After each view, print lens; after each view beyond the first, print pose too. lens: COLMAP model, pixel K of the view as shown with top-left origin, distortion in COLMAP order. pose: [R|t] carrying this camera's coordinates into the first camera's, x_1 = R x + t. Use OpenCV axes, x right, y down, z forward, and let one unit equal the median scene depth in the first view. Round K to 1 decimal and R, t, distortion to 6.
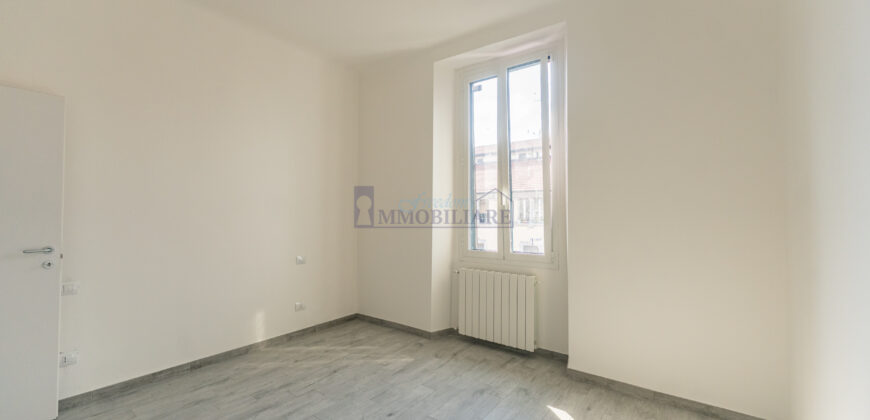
lens RADIAL K [[346.5, 0, 436.0], [0, 346.5, 209.2], [0, 0, 1]] dist [-0.000296, -0.000320]
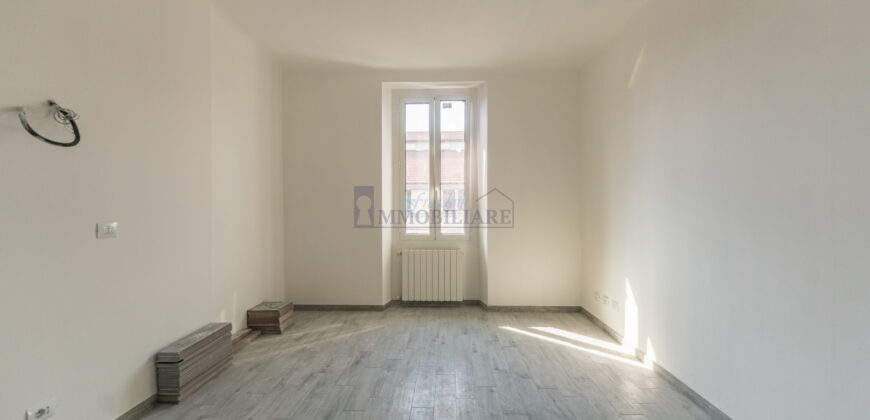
lens RADIAL K [[346.5, 0, 435.7], [0, 346.5, 204.4], [0, 0, 1]] dist [-0.000296, -0.000320]
pose [[0.822817, -0.008824, 0.568238, -0.613912], [-0.004522, 0.999746, 0.022073, -0.026827], [-0.568289, -0.020732, 0.822568, -0.130026]]
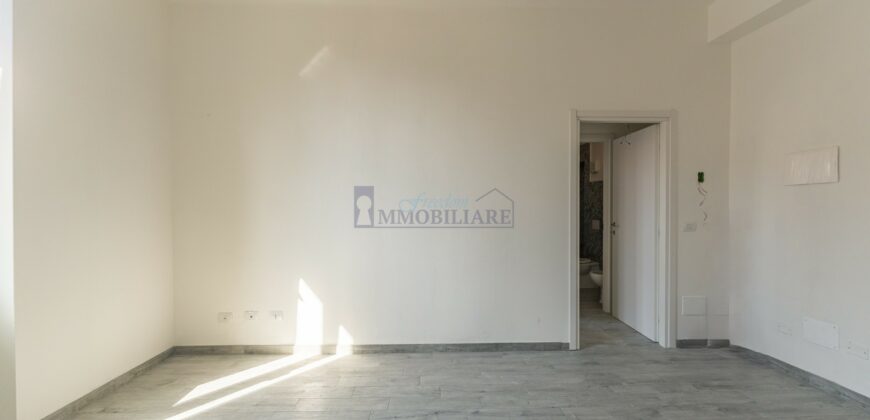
lens RADIAL K [[346.5, 0, 433.2], [0, 346.5, 207.4], [0, 0, 1]] dist [-0.000296, -0.000320]
pose [[-0.616973, -0.011318, 0.786903, -0.548364], [-0.027289, 0.999603, -0.007018, 0.010322], [-0.786511, -0.025804, -0.617037, 0.677221]]
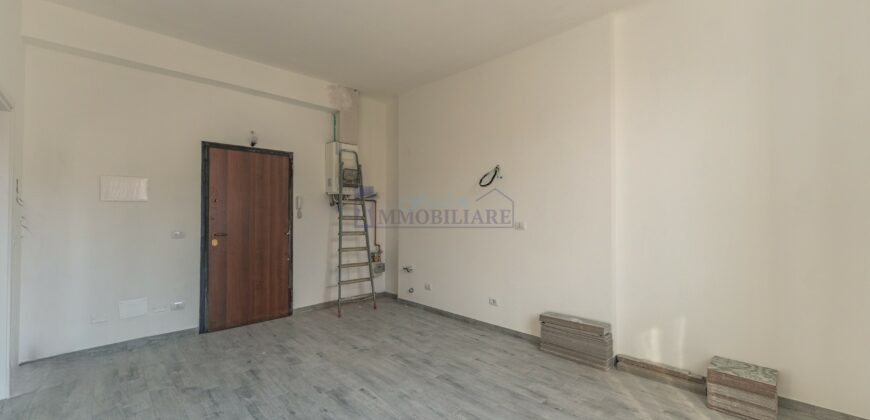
lens RADIAL K [[346.5, 0, 435.5], [0, 346.5, 206.1], [0, 0, 1]] dist [-0.000296, -0.000320]
pose [[-0.158936, -0.034412, -0.986689, 0.424023], [0.026279, 0.998891, -0.039070, 0.010546], [0.986939, -0.032139, -0.157855, 0.627944]]
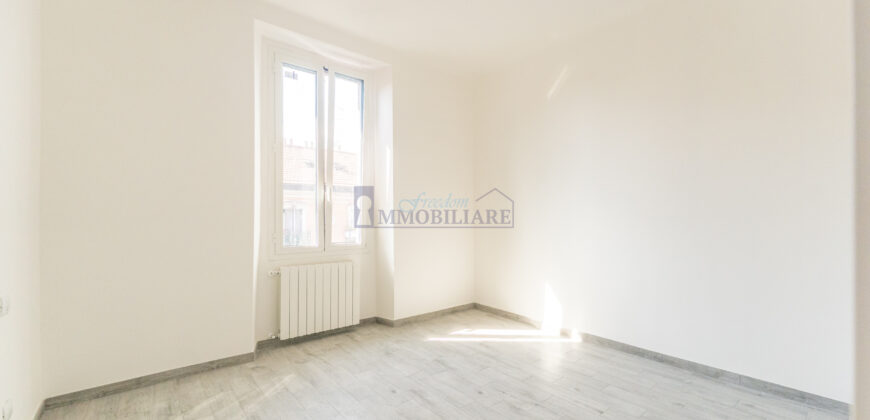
lens RADIAL K [[346.5, 0, 451.2], [0, 346.5, 220.2], [0, 0, 1]] dist [-0.000296, -0.000320]
pose [[0.214511, -0.012036, 0.976647, -0.795473], [-0.014586, 0.999773, 0.015524, 0.029738], [-0.976613, -0.017576, 0.214287, 0.423654]]
